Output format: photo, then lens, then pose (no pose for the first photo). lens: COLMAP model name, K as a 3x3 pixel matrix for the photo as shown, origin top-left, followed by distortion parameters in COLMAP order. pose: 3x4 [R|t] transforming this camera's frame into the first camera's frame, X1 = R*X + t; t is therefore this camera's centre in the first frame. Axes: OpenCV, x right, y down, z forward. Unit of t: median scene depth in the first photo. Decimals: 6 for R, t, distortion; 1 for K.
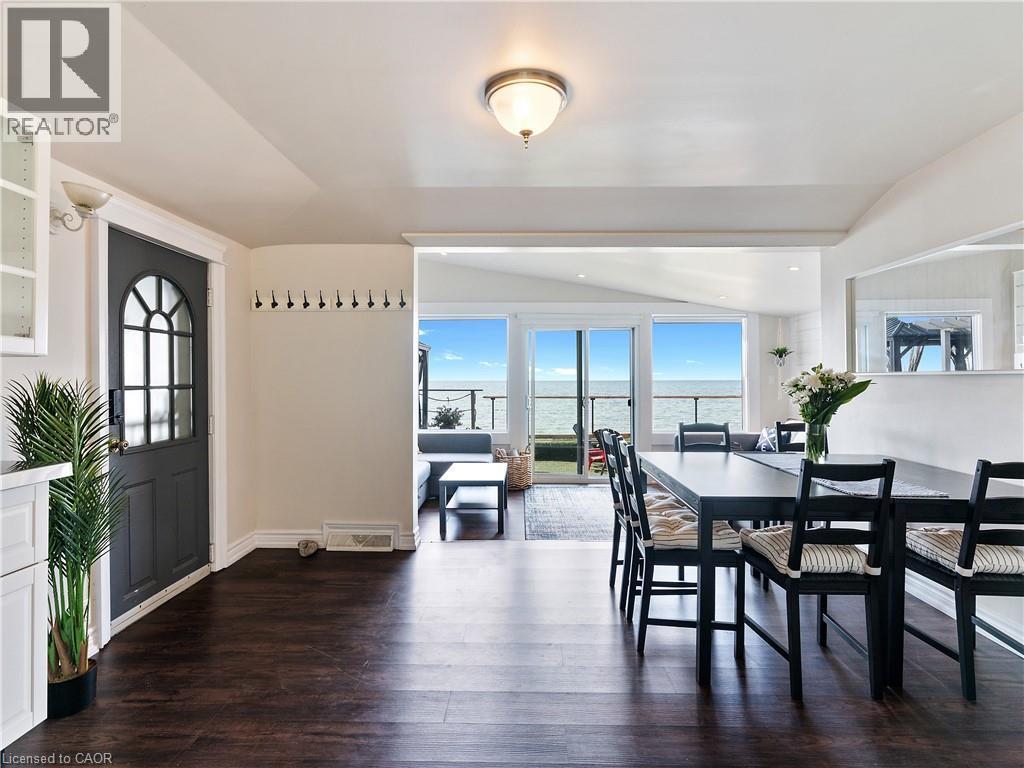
lens RADIAL K [[517.4, 0, 515.3], [0, 517.4, 373.5], [0, 0, 1]] dist [-0.001338, 0.000284]
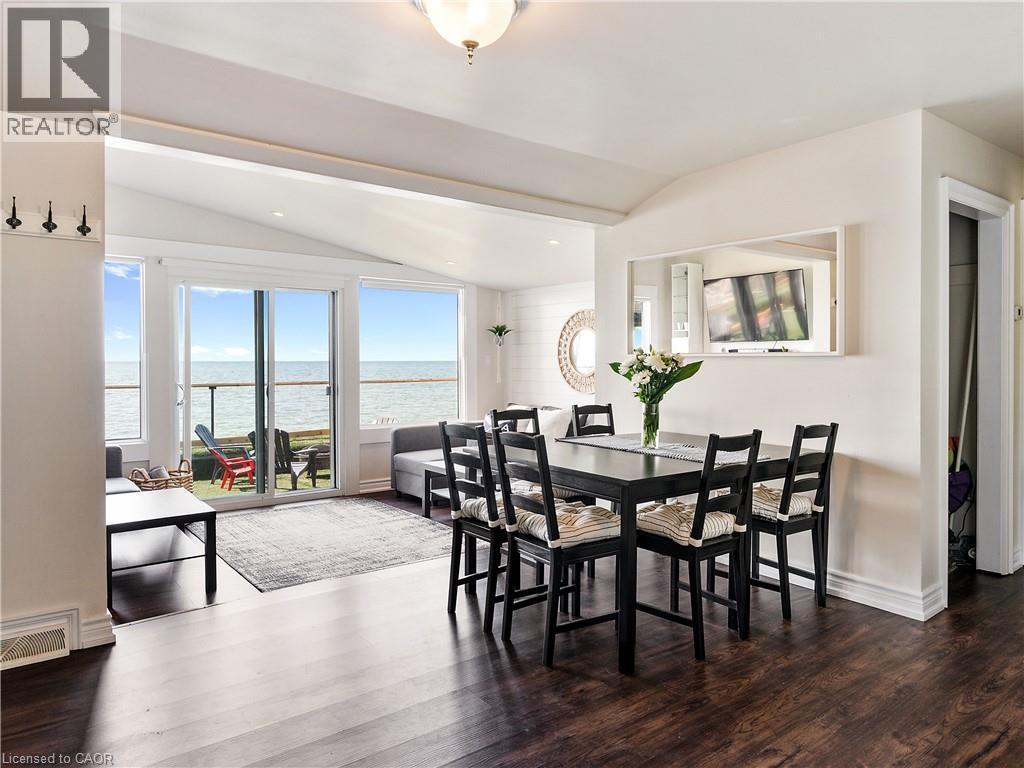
lens RADIAL K [[679.1, 0, 549.2], [0, 679.1, 363.9], [0, 0, 1]] dist [-0.028493, -0.000291]
pose [[0.763672, 0.000655, 0.645604, -0.333458], [-0.011246, 0.999861, 0.012288, 0.003639], [-0.645506, -0.016644, 0.763573, 0.080572]]
